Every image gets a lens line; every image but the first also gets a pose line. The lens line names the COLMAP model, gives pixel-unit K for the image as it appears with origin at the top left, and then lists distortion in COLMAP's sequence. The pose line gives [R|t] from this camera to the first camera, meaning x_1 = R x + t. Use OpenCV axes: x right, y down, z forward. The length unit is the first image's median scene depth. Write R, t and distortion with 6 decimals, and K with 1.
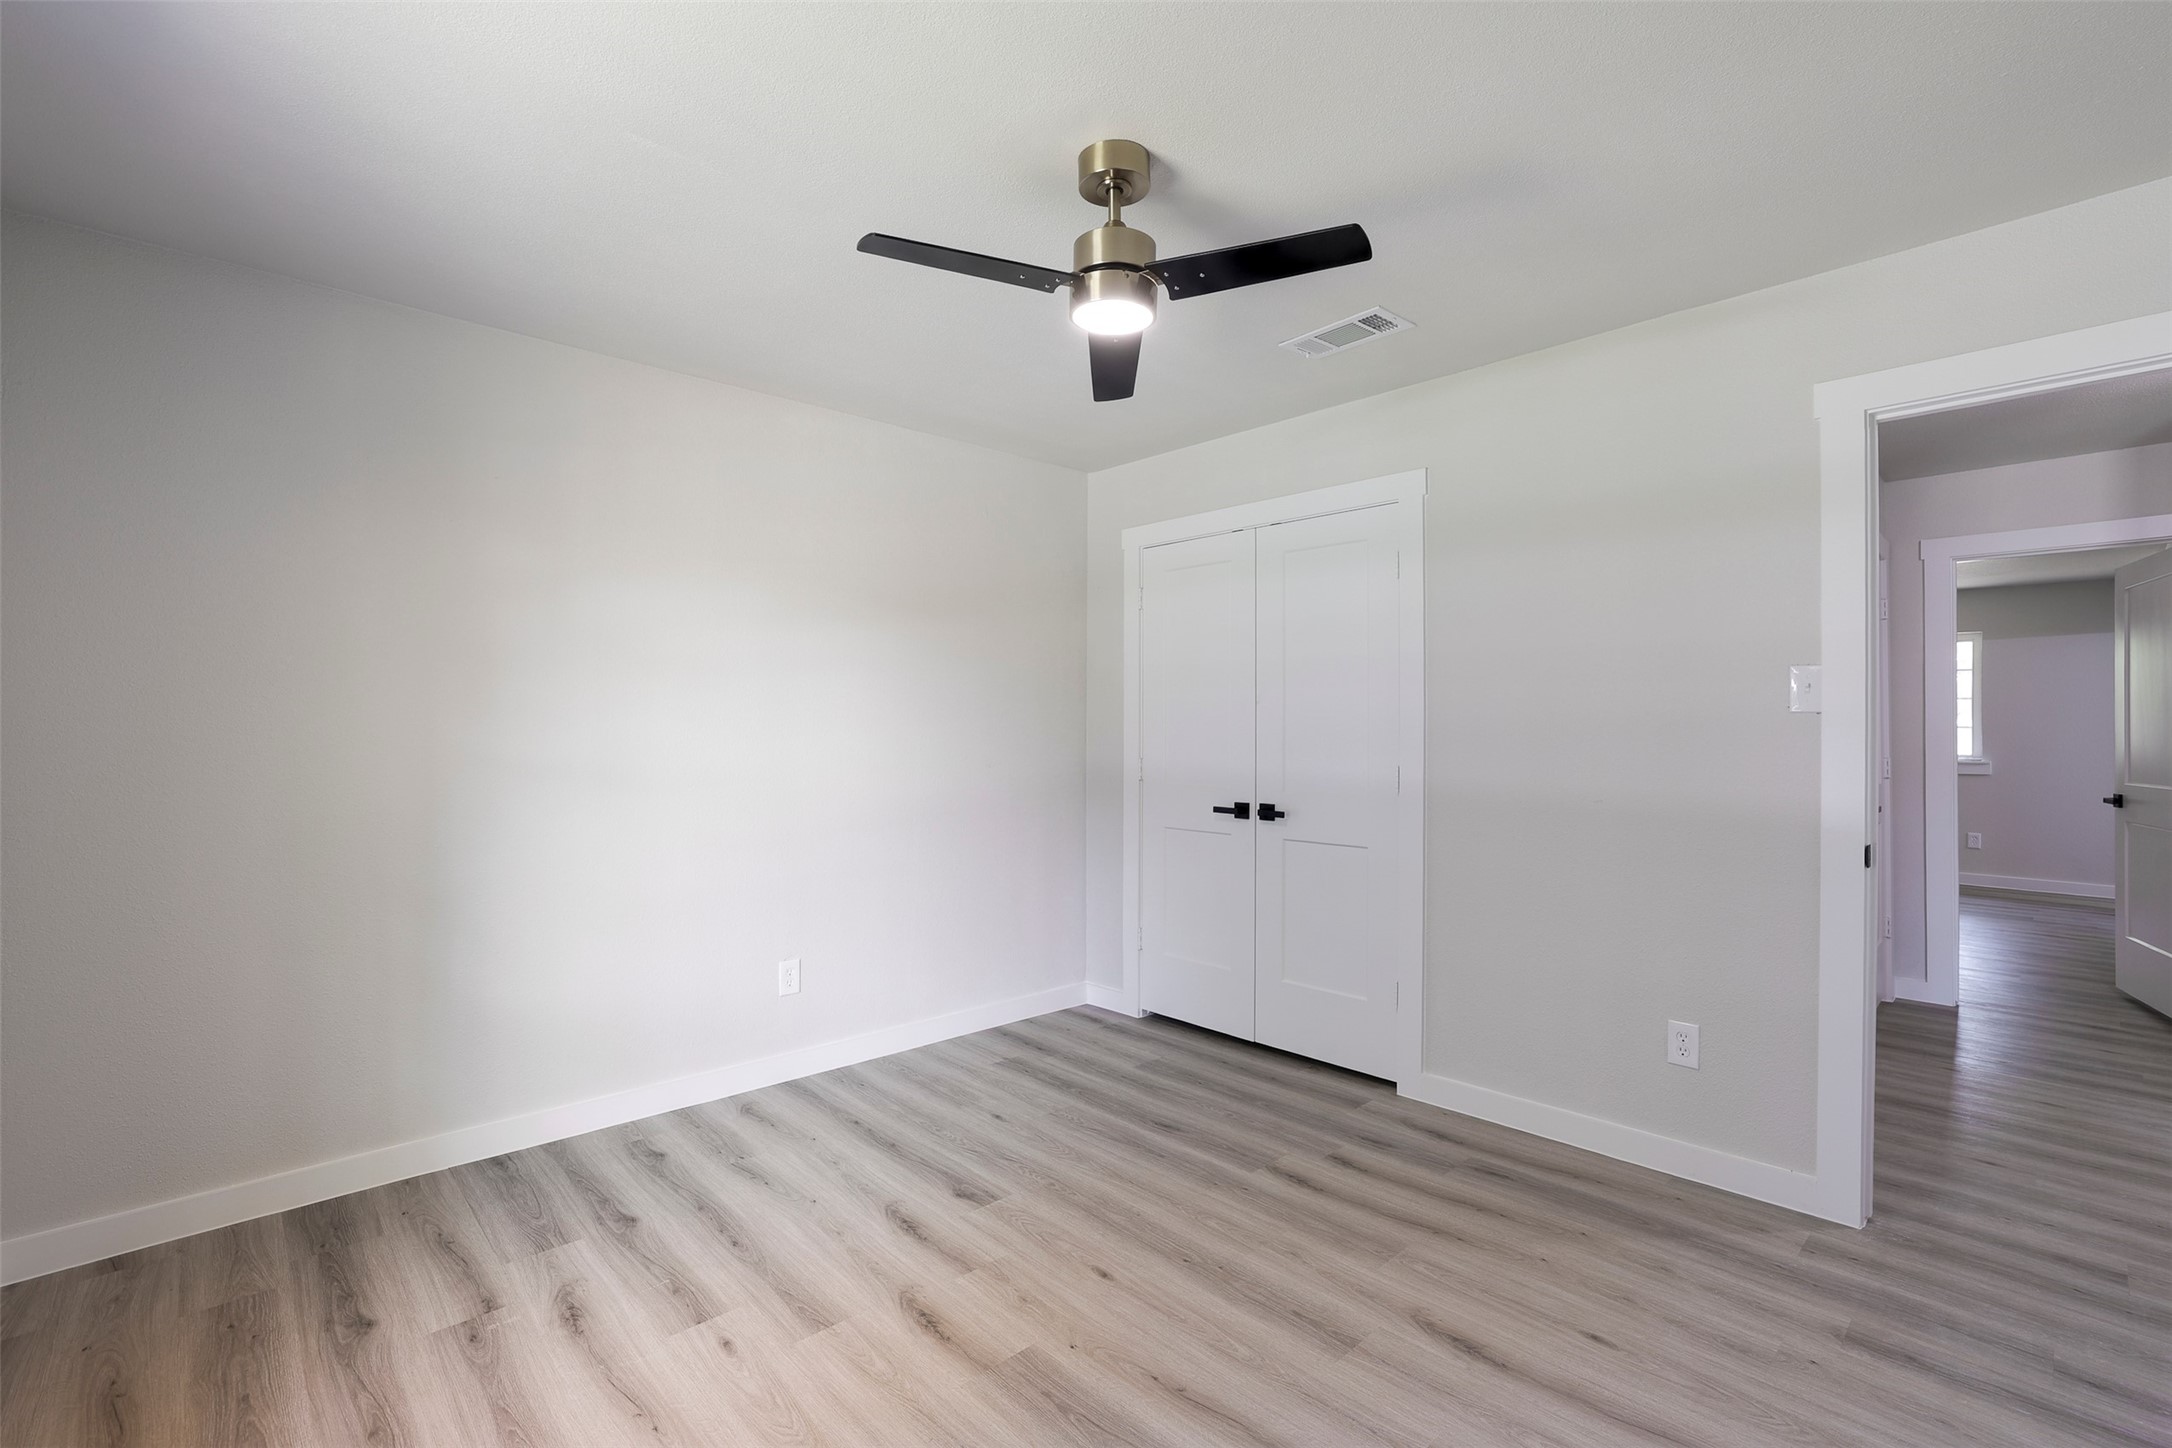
lens RADIAL K [[955.6, 0, 1088.3], [0, 955.6, 732.5], [0, 0, 1]] dist [-0.050150, 0.019499]
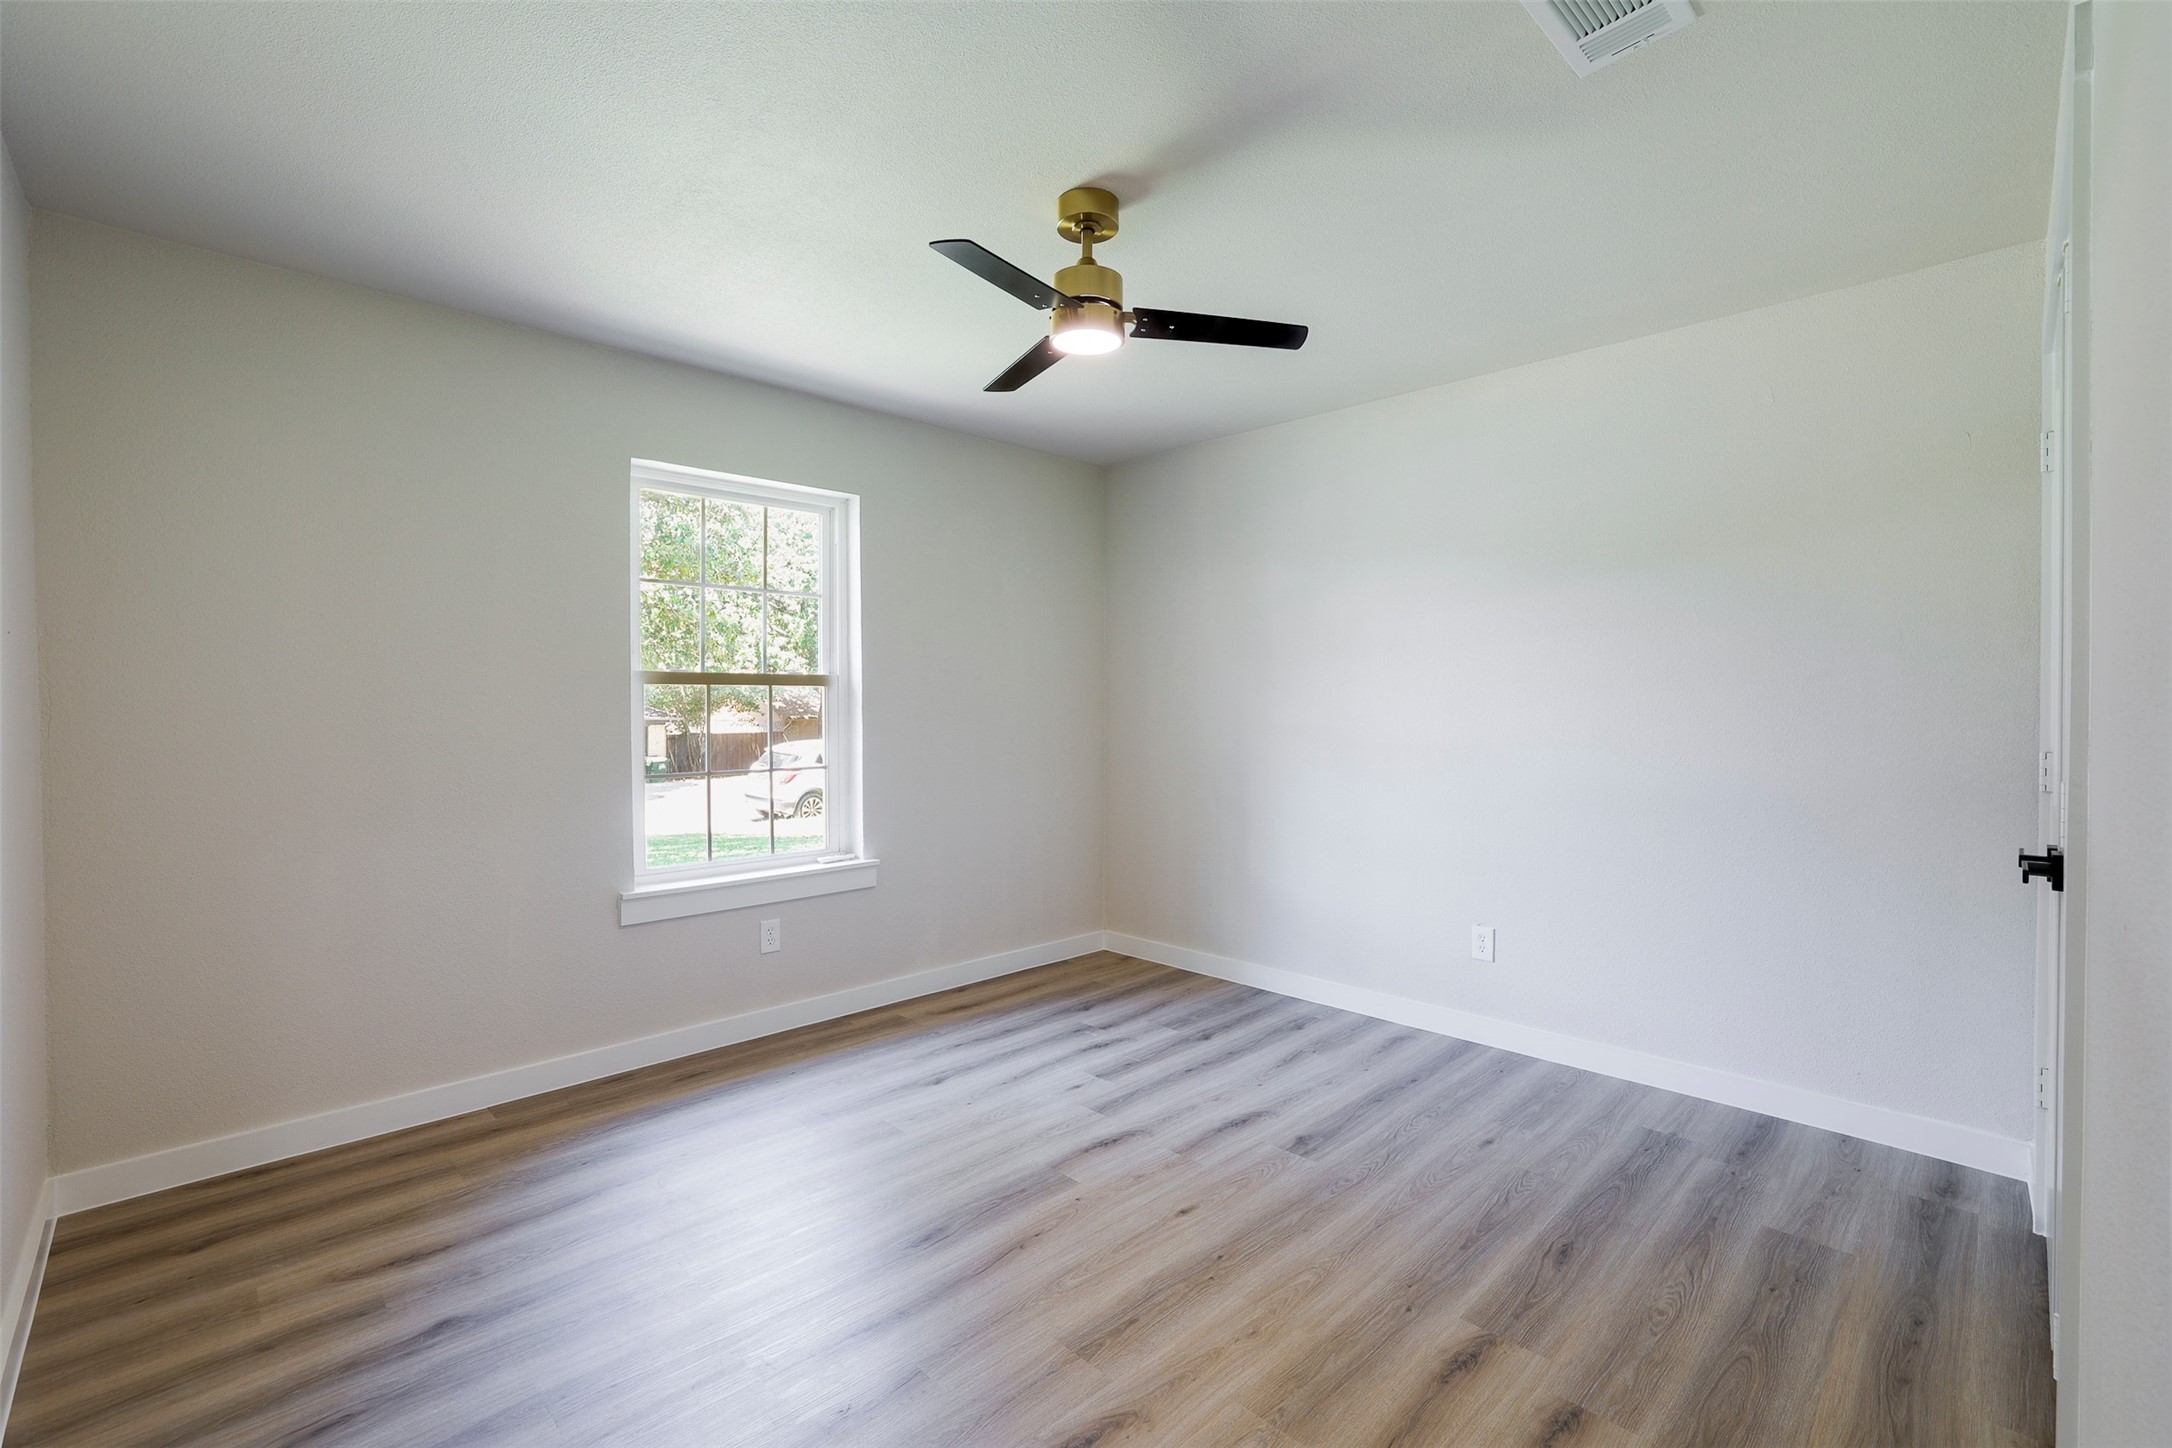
lens RADIAL K [[955.6, 0, 1088.3], [0, 955.6, 732.5], [0, 0, 1]] dist [-0.050150, 0.019499]
pose [[0.015523, 0.026864, -0.999519, 0.886418], [-0.004213, 0.999632, 0.026802, 0.011891], [0.999871, 0.003795, 0.015631, 0.736276]]
